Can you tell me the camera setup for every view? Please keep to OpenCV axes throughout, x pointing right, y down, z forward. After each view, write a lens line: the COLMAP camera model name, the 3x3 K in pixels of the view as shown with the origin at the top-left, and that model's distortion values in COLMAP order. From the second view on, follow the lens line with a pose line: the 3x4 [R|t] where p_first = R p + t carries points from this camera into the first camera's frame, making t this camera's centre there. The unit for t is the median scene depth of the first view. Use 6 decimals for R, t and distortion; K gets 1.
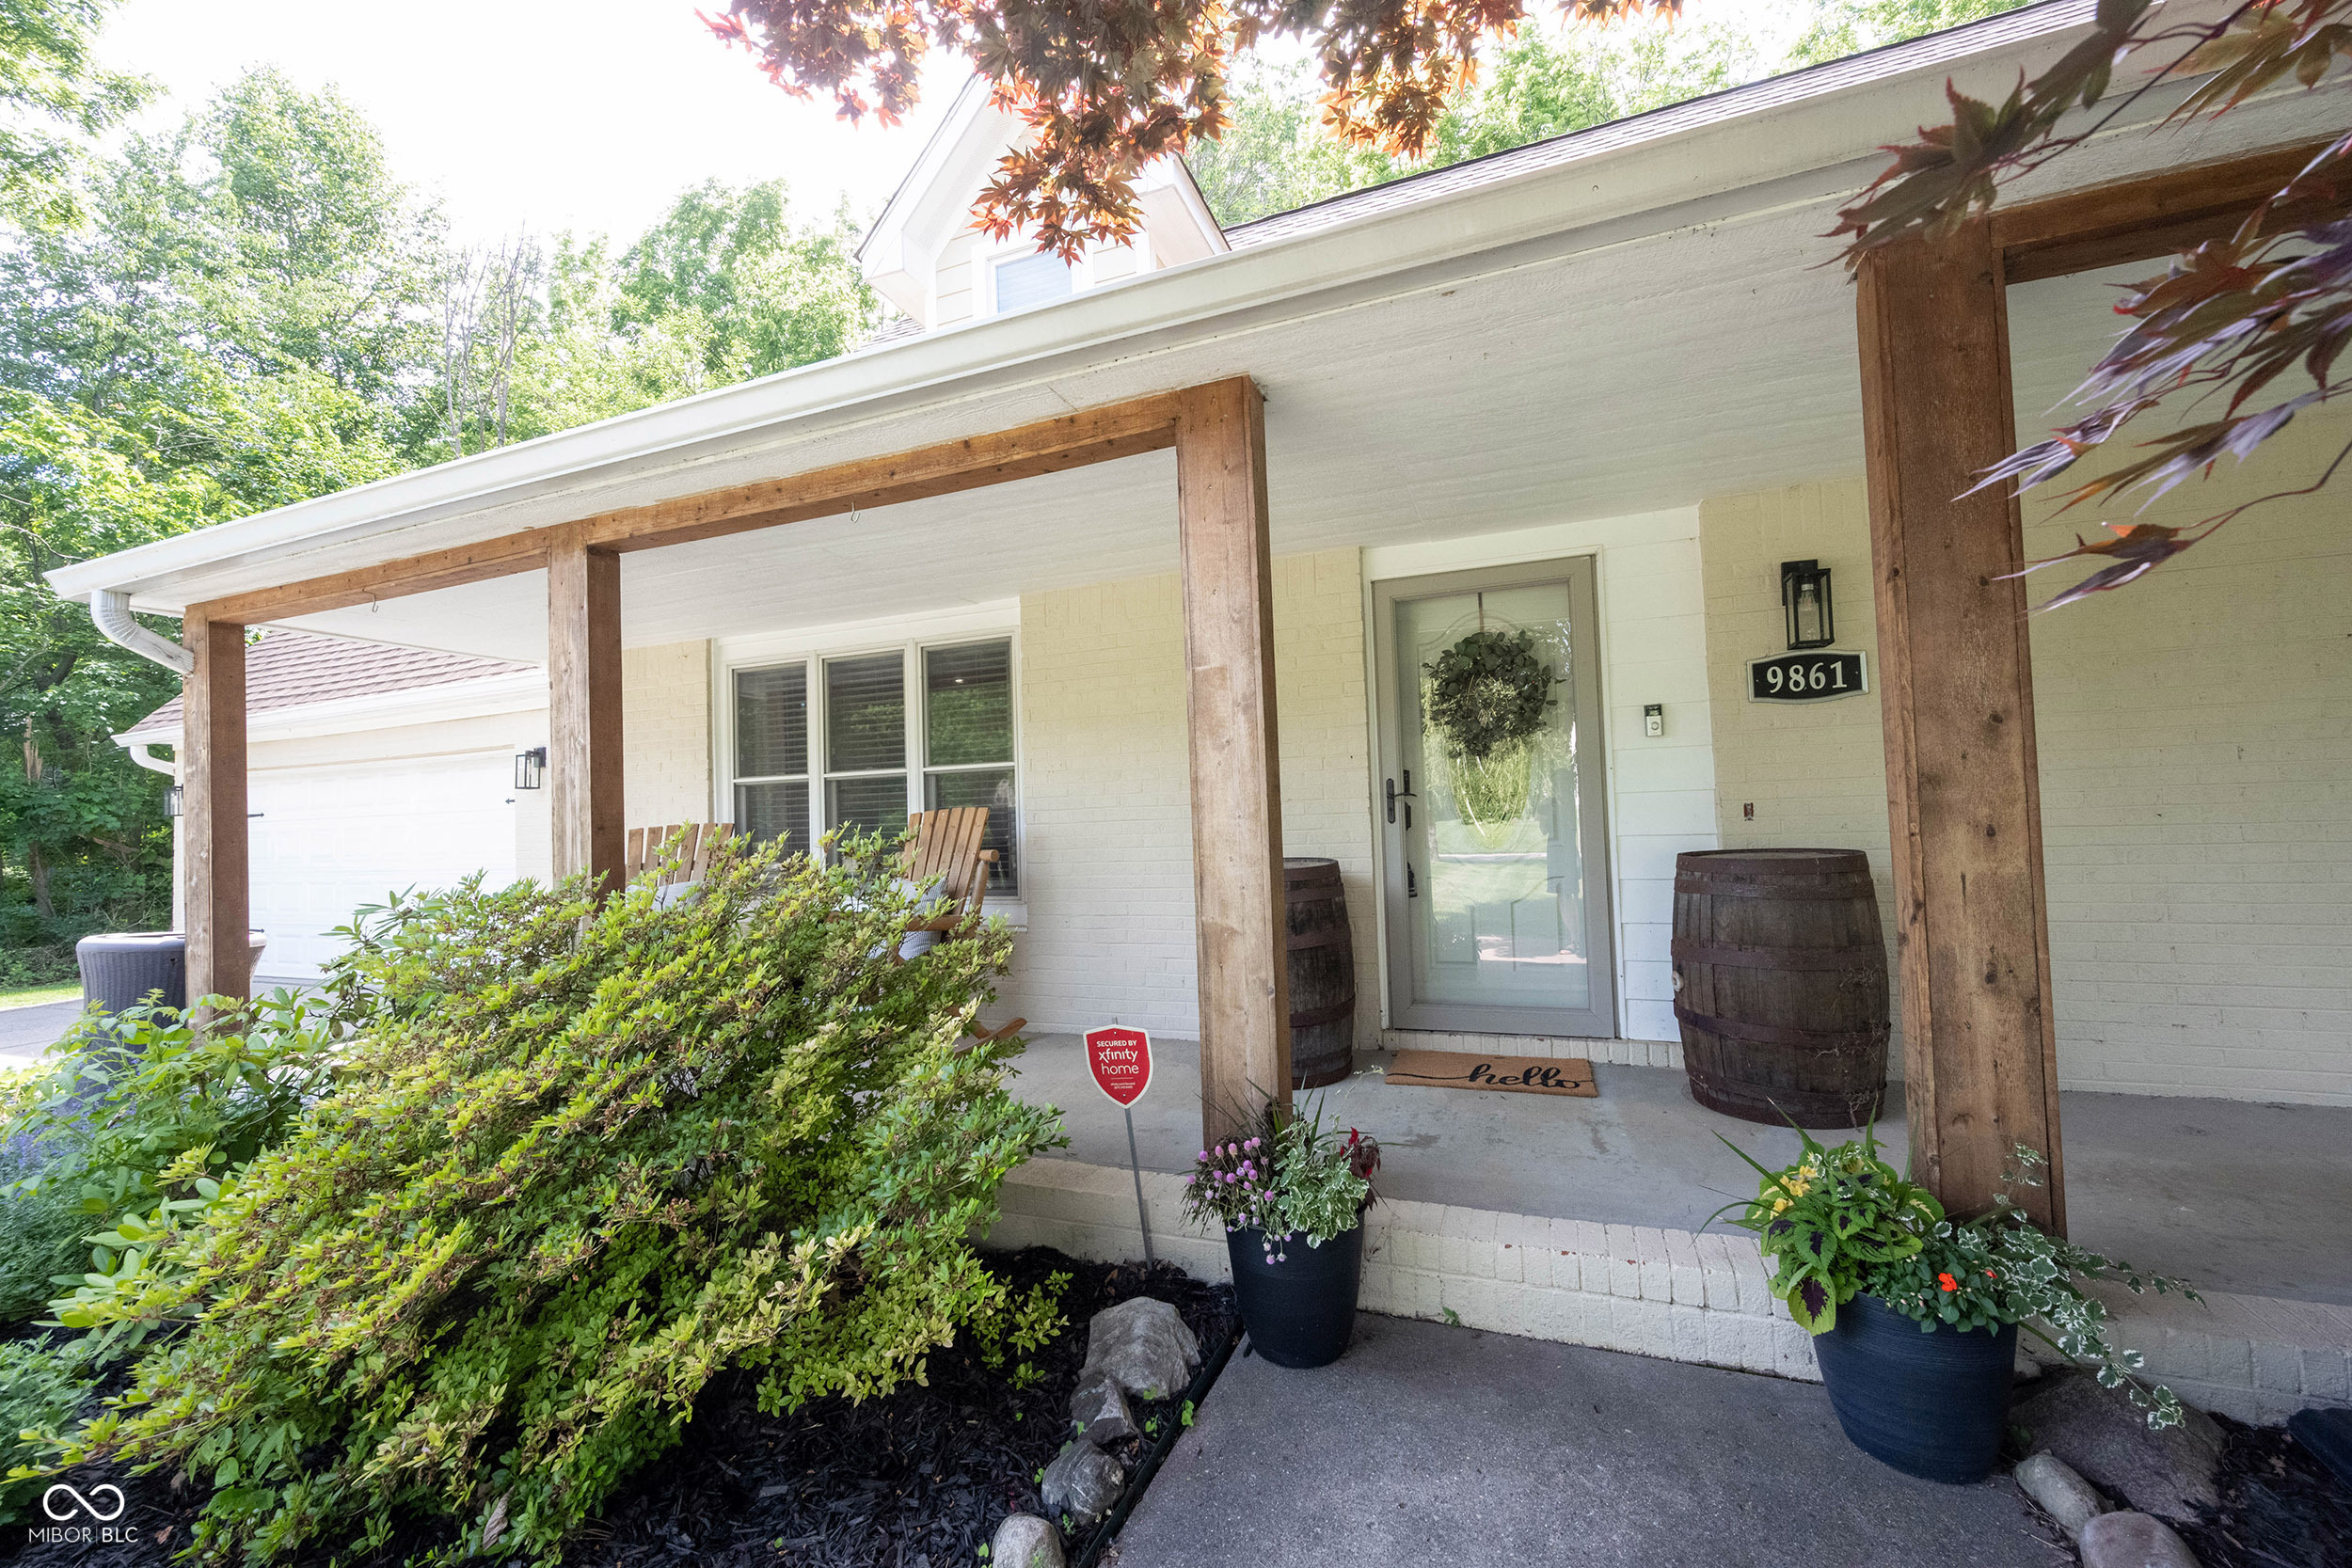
lens RADIAL K [[927.3, 0, 1171.0], [0, 927.3, 785.6], [0, 0, 1]] dist [0.000293, -0.000182]
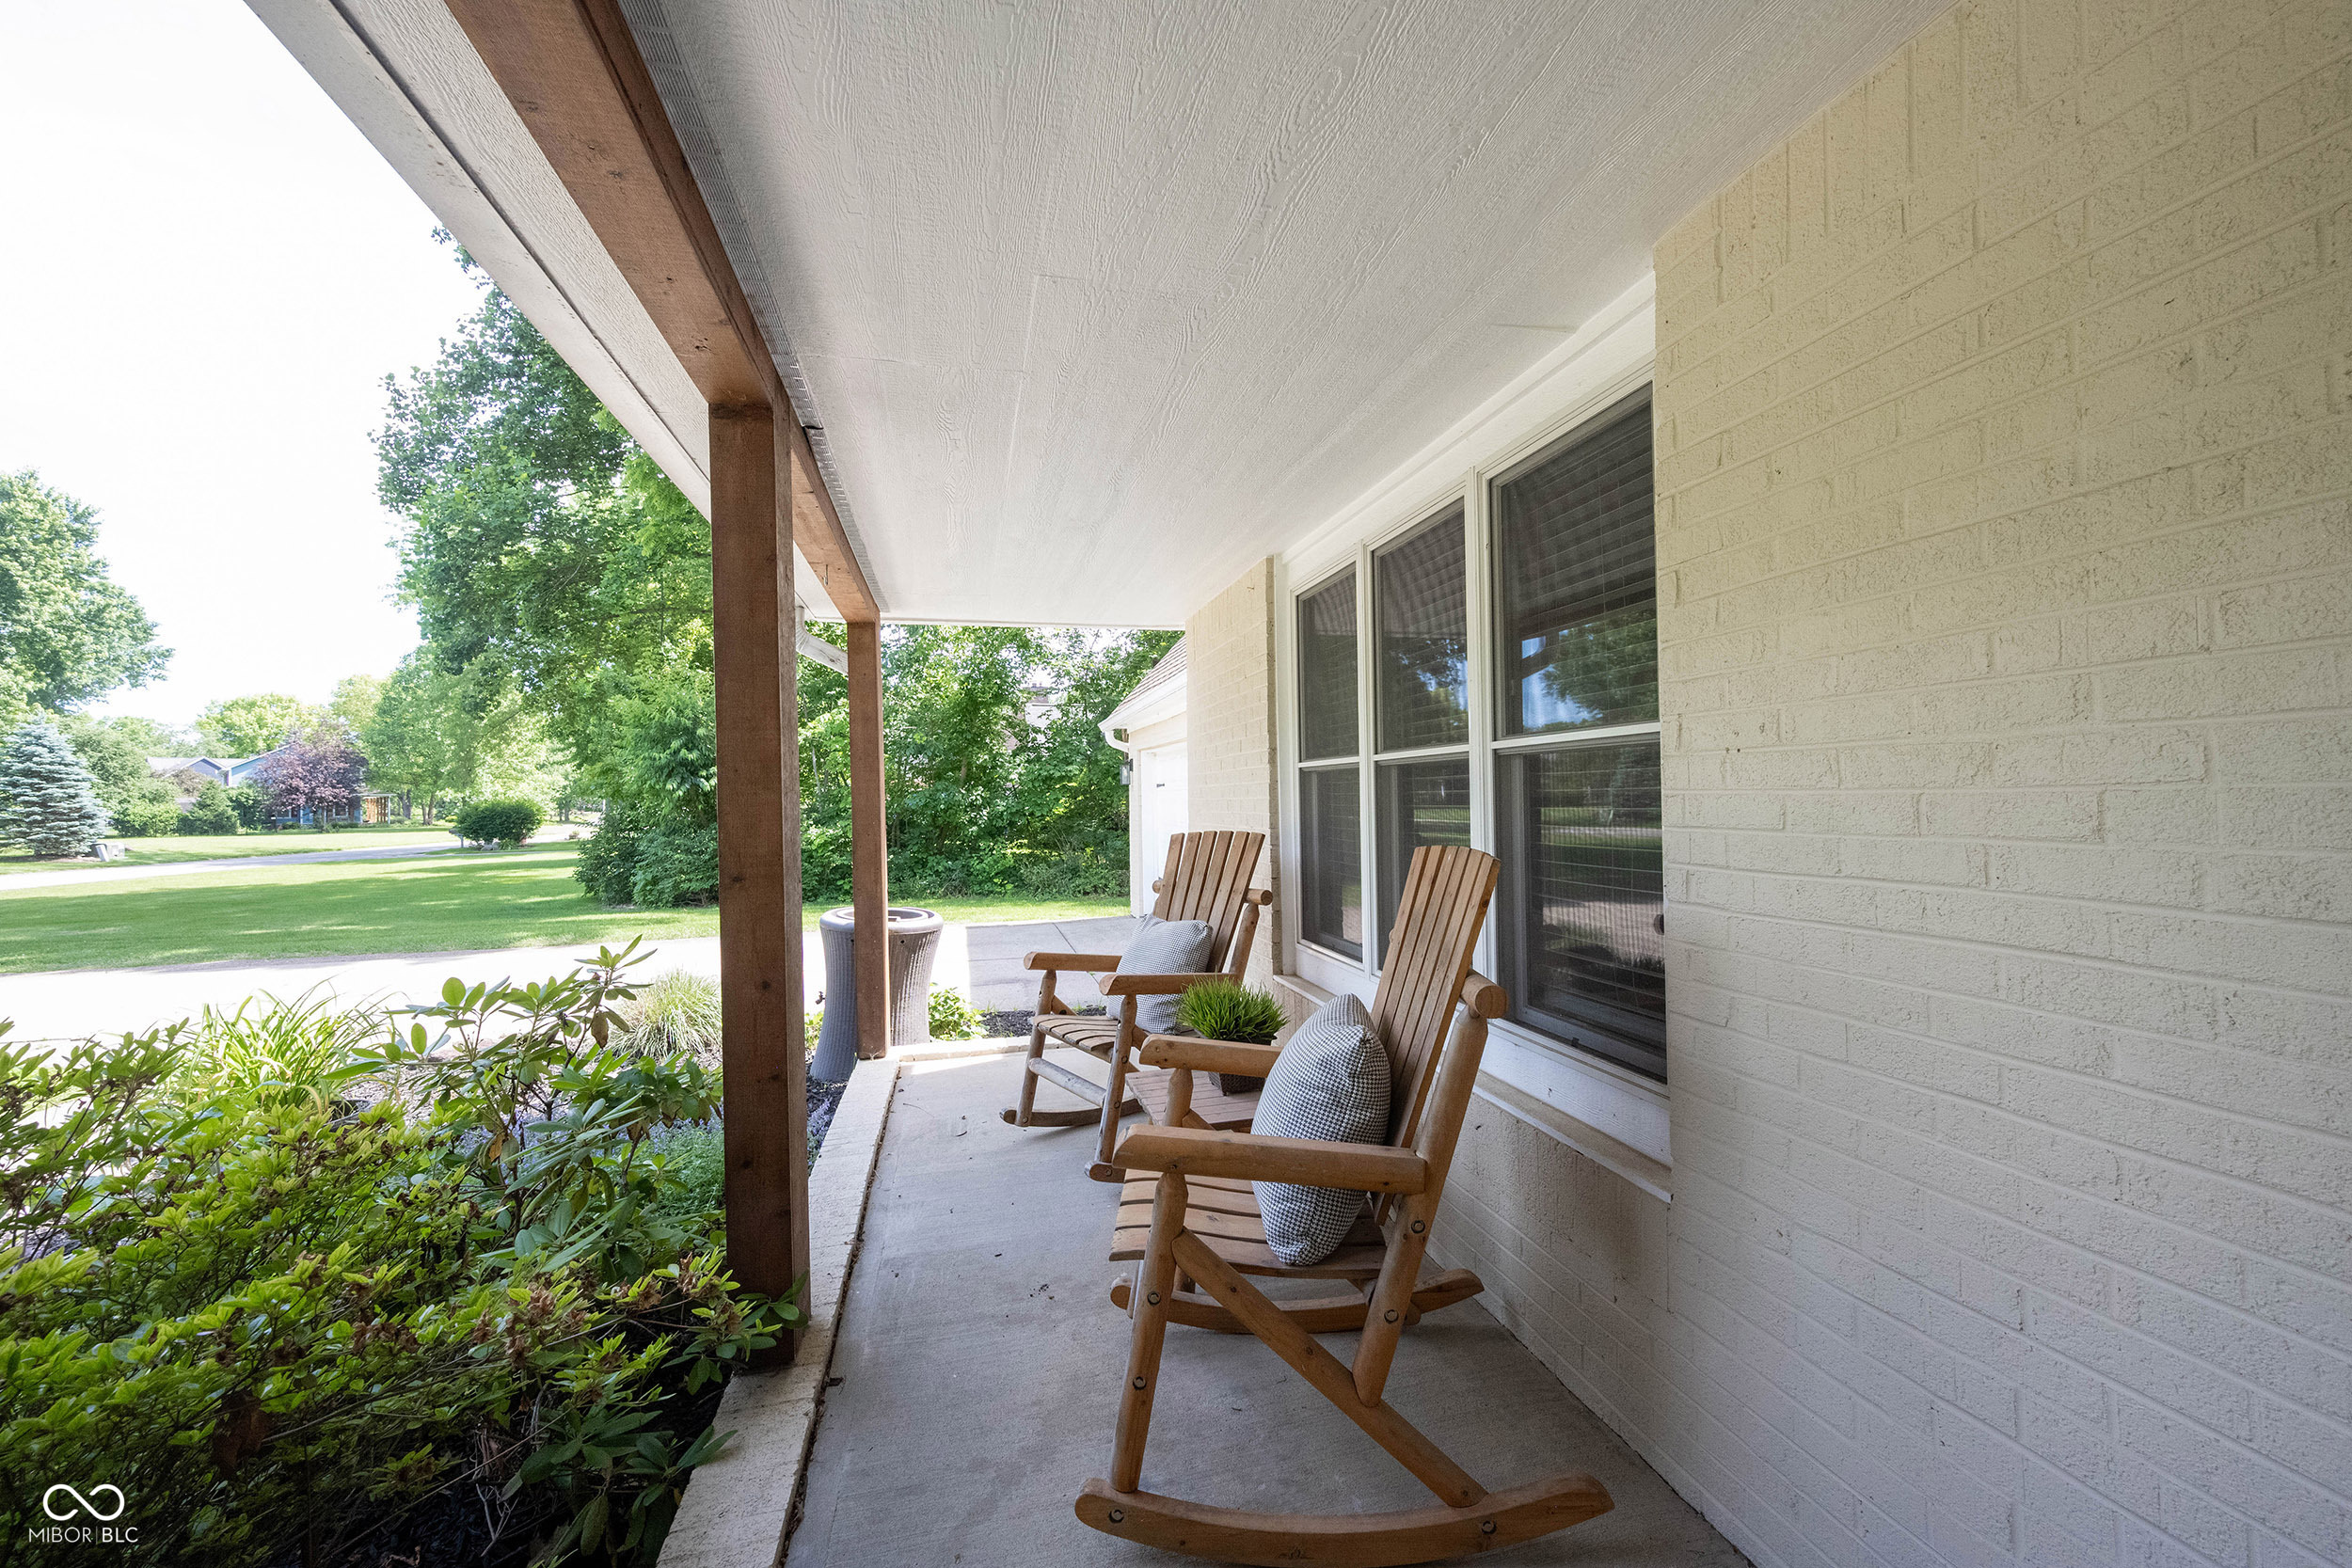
lens RADIAL K [[927.3, 0, 1175.6], [0, 927.3, 780.6], [0, 0, 1]] dist [0.000293, -0.000182]
pose [[0.576809, 0.007687, -0.816843, 0.031527], [0.028768, 0.999144, 0.029717, -0.025834], [0.816372, -0.040640, 0.576094, 0.875760]]
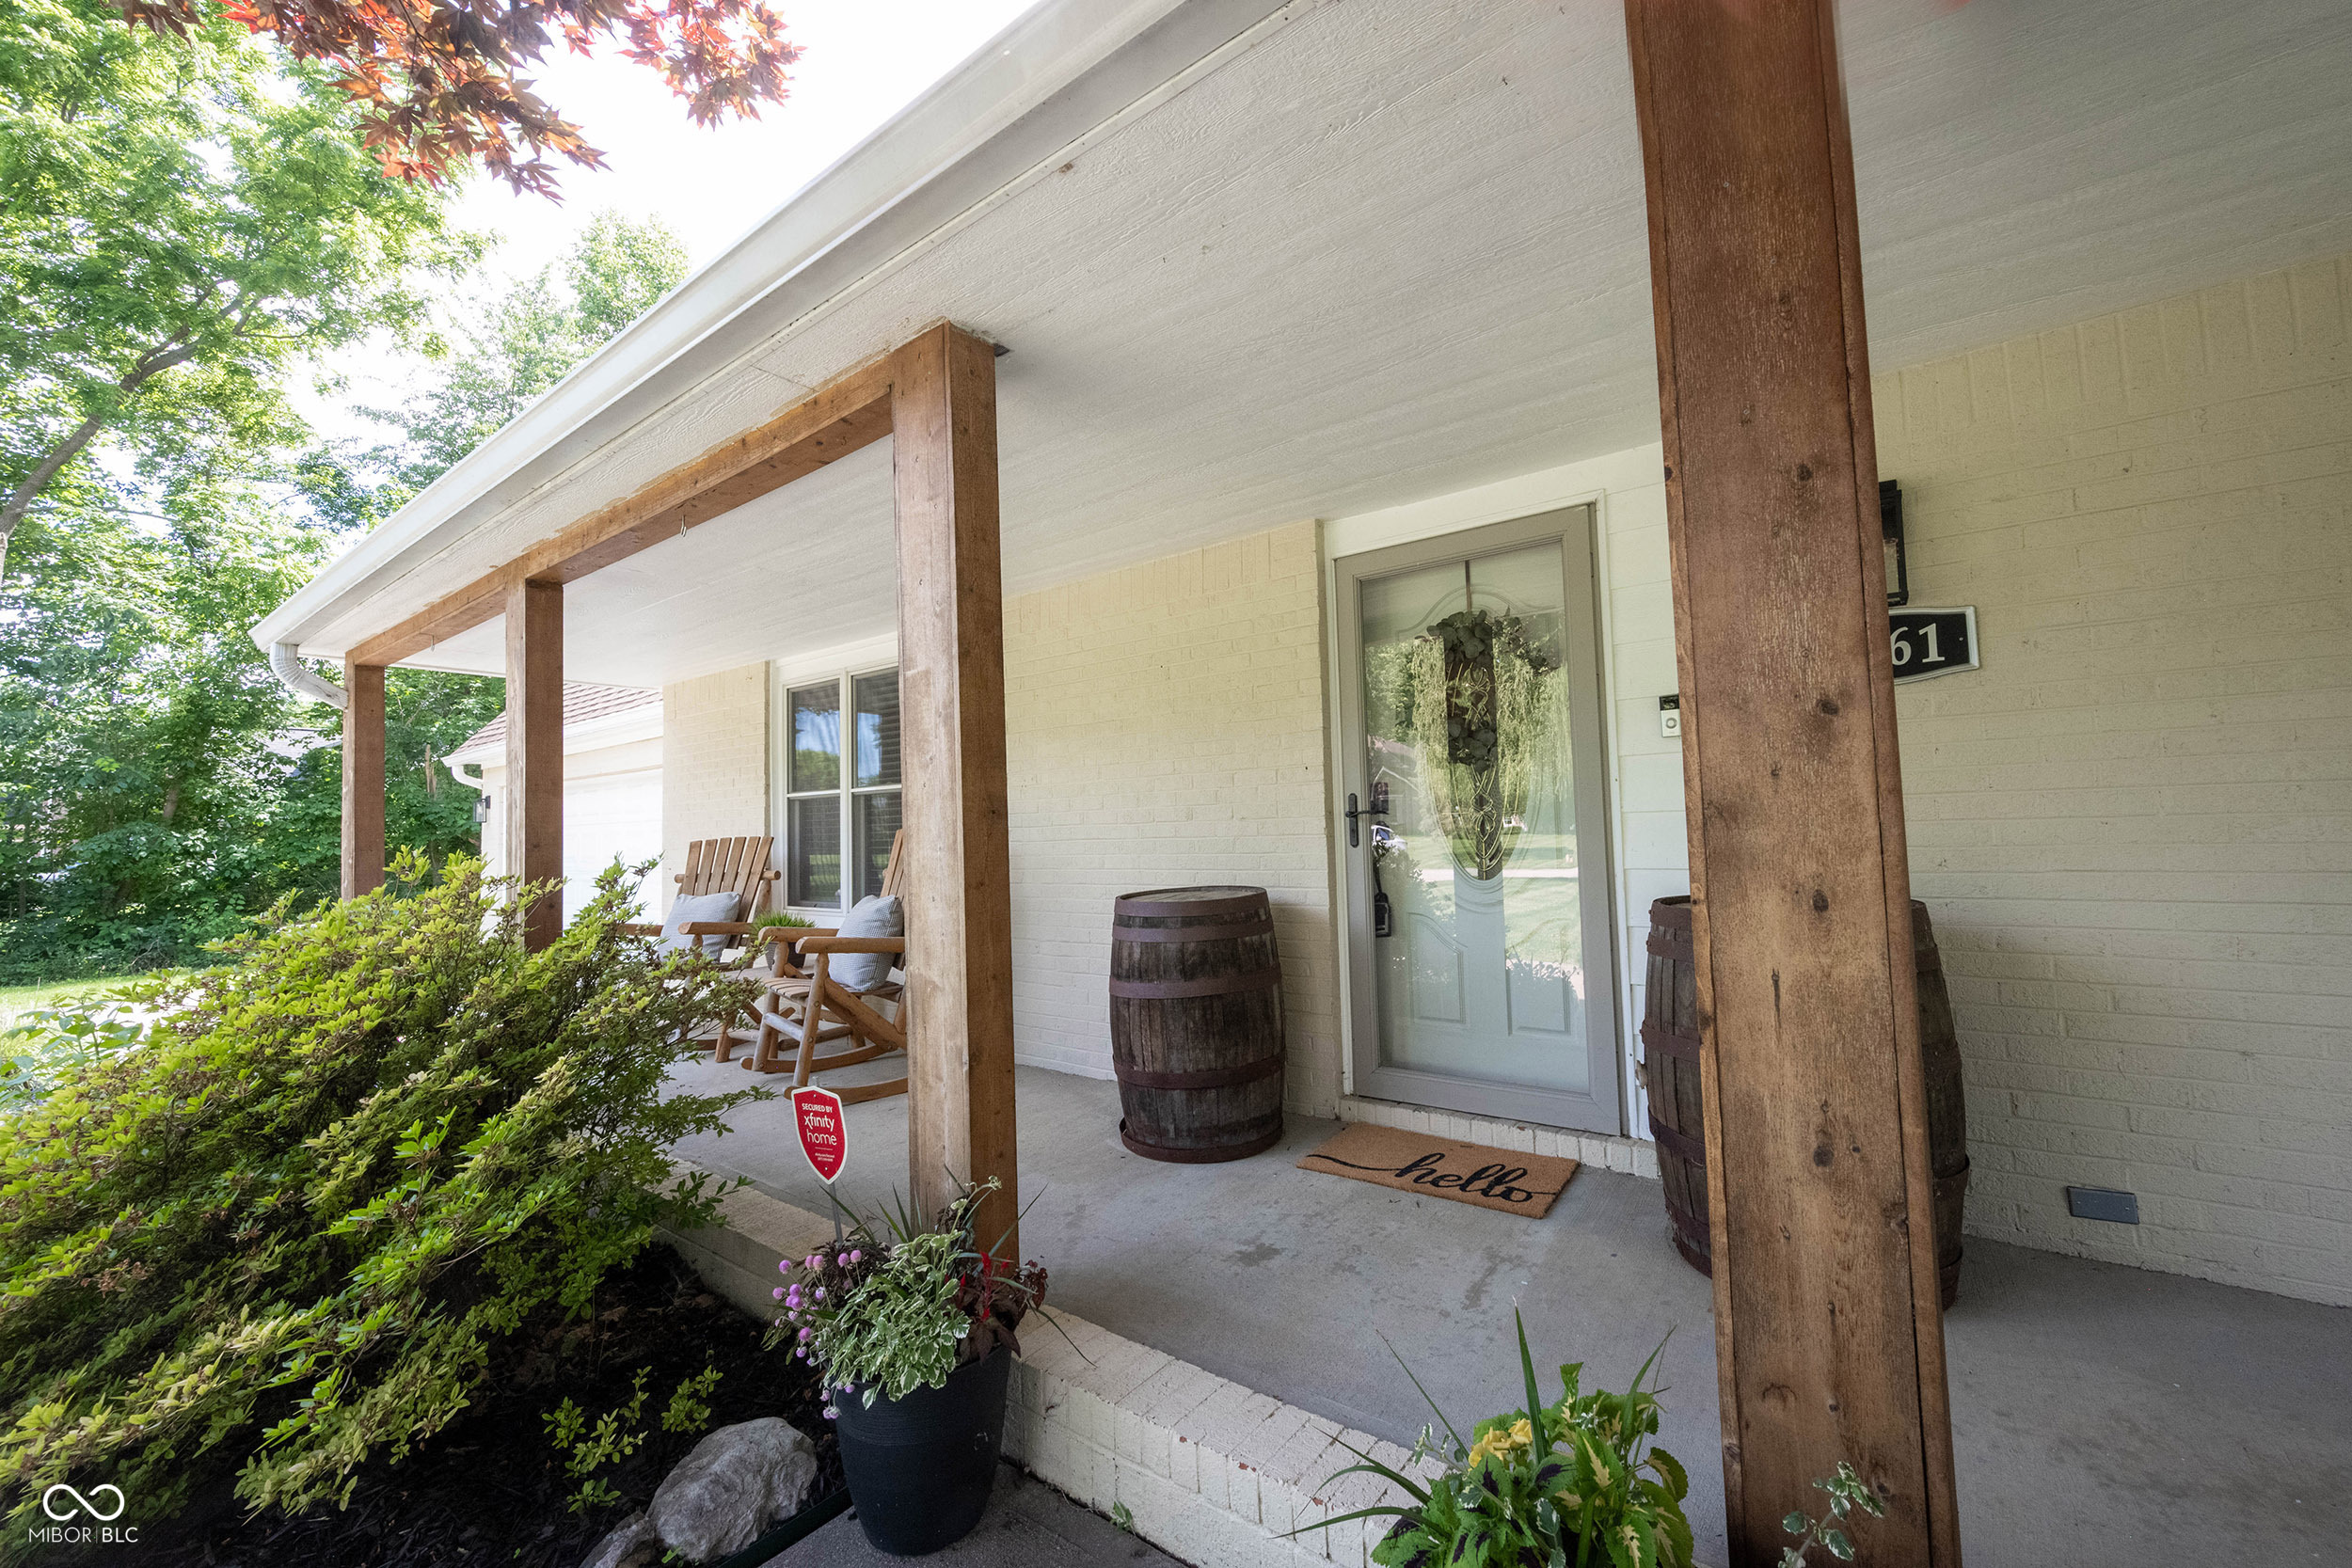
lens RADIAL K [[927.3, 0, 1157.9], [0, 927.3, 781.7], [0, 0, 1]] dist [0.000293, -0.000182]
pose [[0.961571, -0.007828, -0.274445, 0.348169], [0.005091, 0.999930, -0.010684, -0.011809], [0.274510, 0.008876, 0.961543, 0.177210]]
